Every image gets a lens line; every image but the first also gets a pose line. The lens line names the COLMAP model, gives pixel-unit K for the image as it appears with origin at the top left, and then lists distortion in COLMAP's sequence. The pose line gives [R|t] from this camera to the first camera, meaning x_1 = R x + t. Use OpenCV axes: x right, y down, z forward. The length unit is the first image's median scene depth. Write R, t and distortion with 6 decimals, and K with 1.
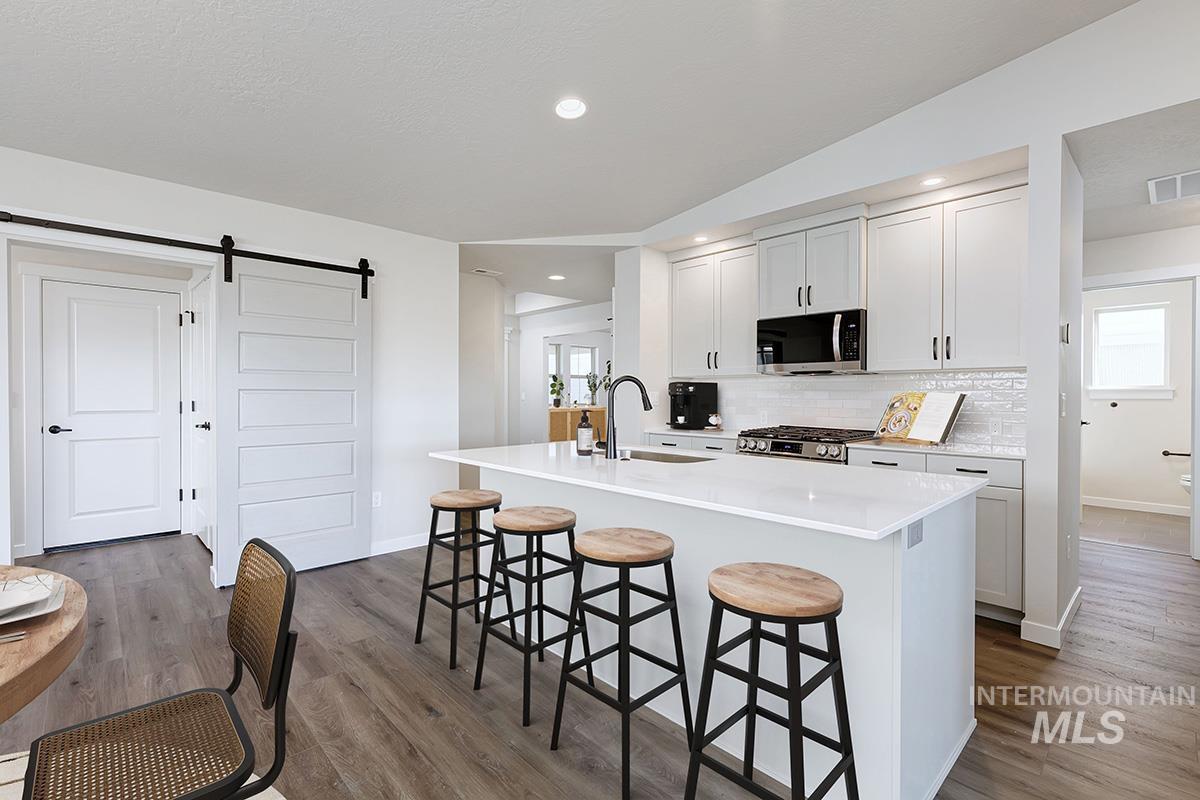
lens RADIAL K [[526.9, 0, 602.0], [0, 526.9, 399.4], [0, 0, 1]] dist [0.001591, -0.000556]
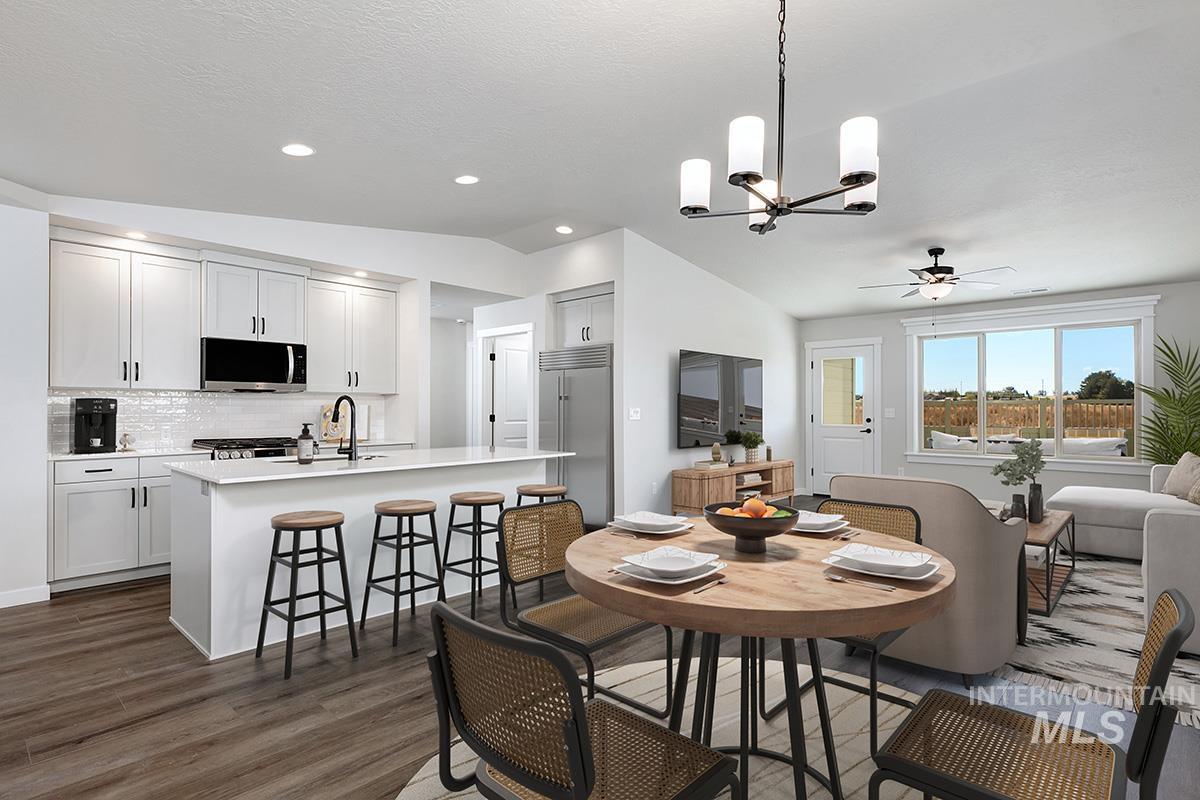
lens RADIAL K [[590.5, 0, 611.4], [0, 590.5, 406.4], [0, 0, 1]] dist [-0.002824, 0.000283]
pose [[-0.086218, -0.000060, 0.996276, -0.998225], [0.020220, 0.999794, 0.001810, -0.003448], [-0.996071, 0.020301, -0.086199, 0.344341]]
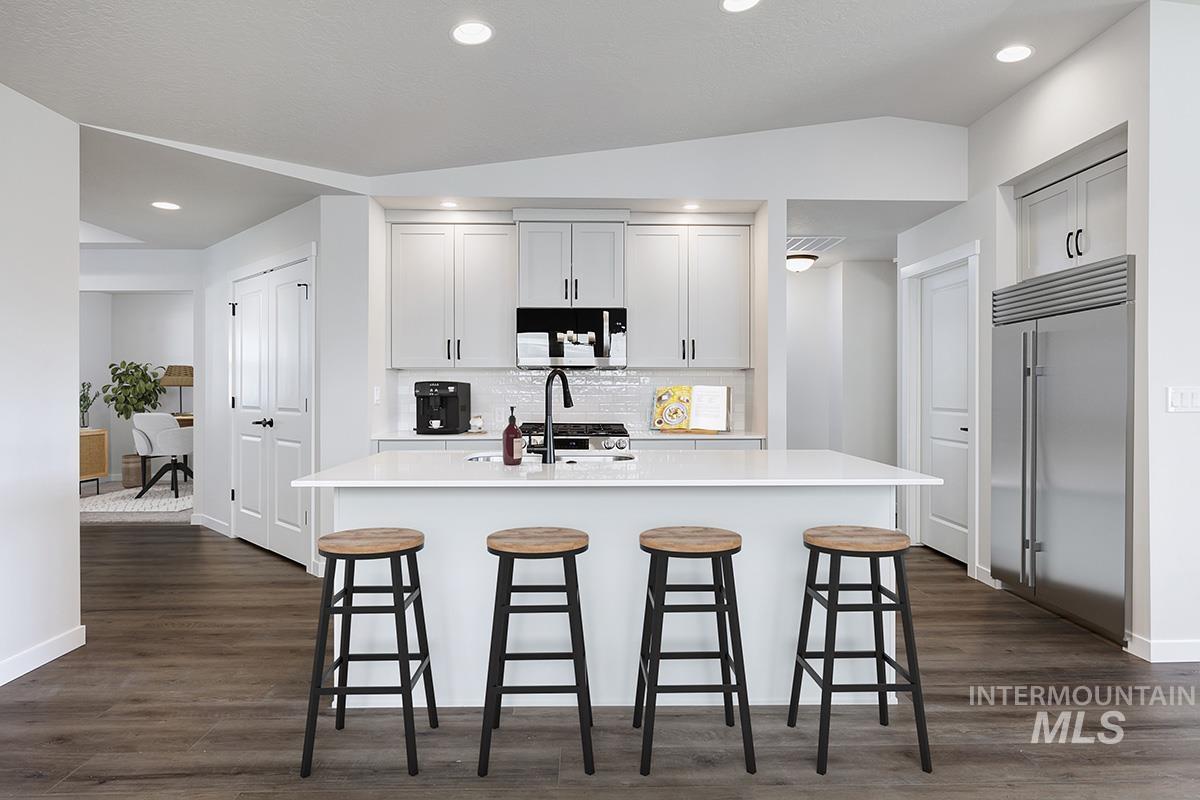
lens RADIAL K [[689.4, 0, 598.4], [0, 689.4, 388.0], [0, 0, 1]] dist [0.001873, 0.000129]
pose [[0.658667, -0.002487, 0.752430, -0.548780], [0.017920, 0.999763, -0.012383, 0.003505], [-0.752221, 0.021639, 0.658555, 0.131163]]
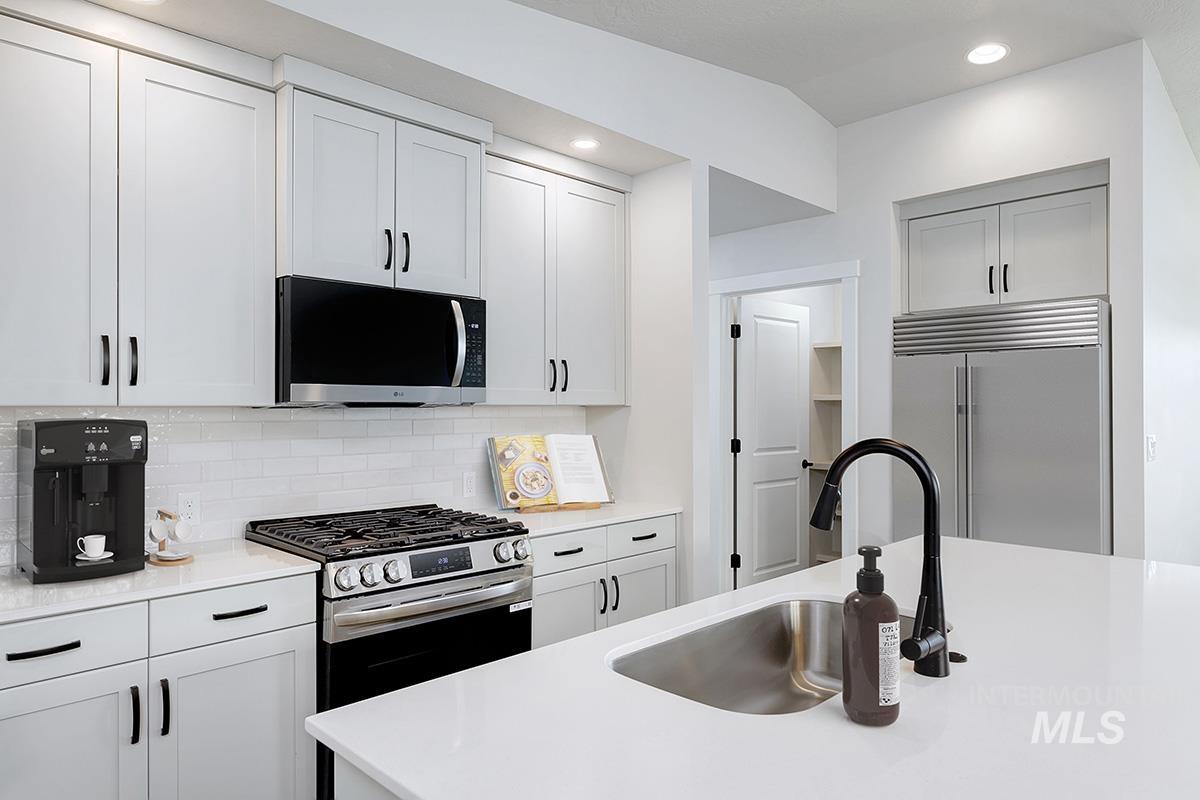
lens RADIAL K [[749.1, 0, 611.3], [0, 749.1, 406.5], [0, 0, 1]] dist [-0.004160, -0.001457]
pose [[-0.040879, -0.002300, 0.999161, -0.327412], [0.023621, 0.999716, 0.003268, -0.048586], [-0.998885, 0.023735, -0.040814, 0.845948]]
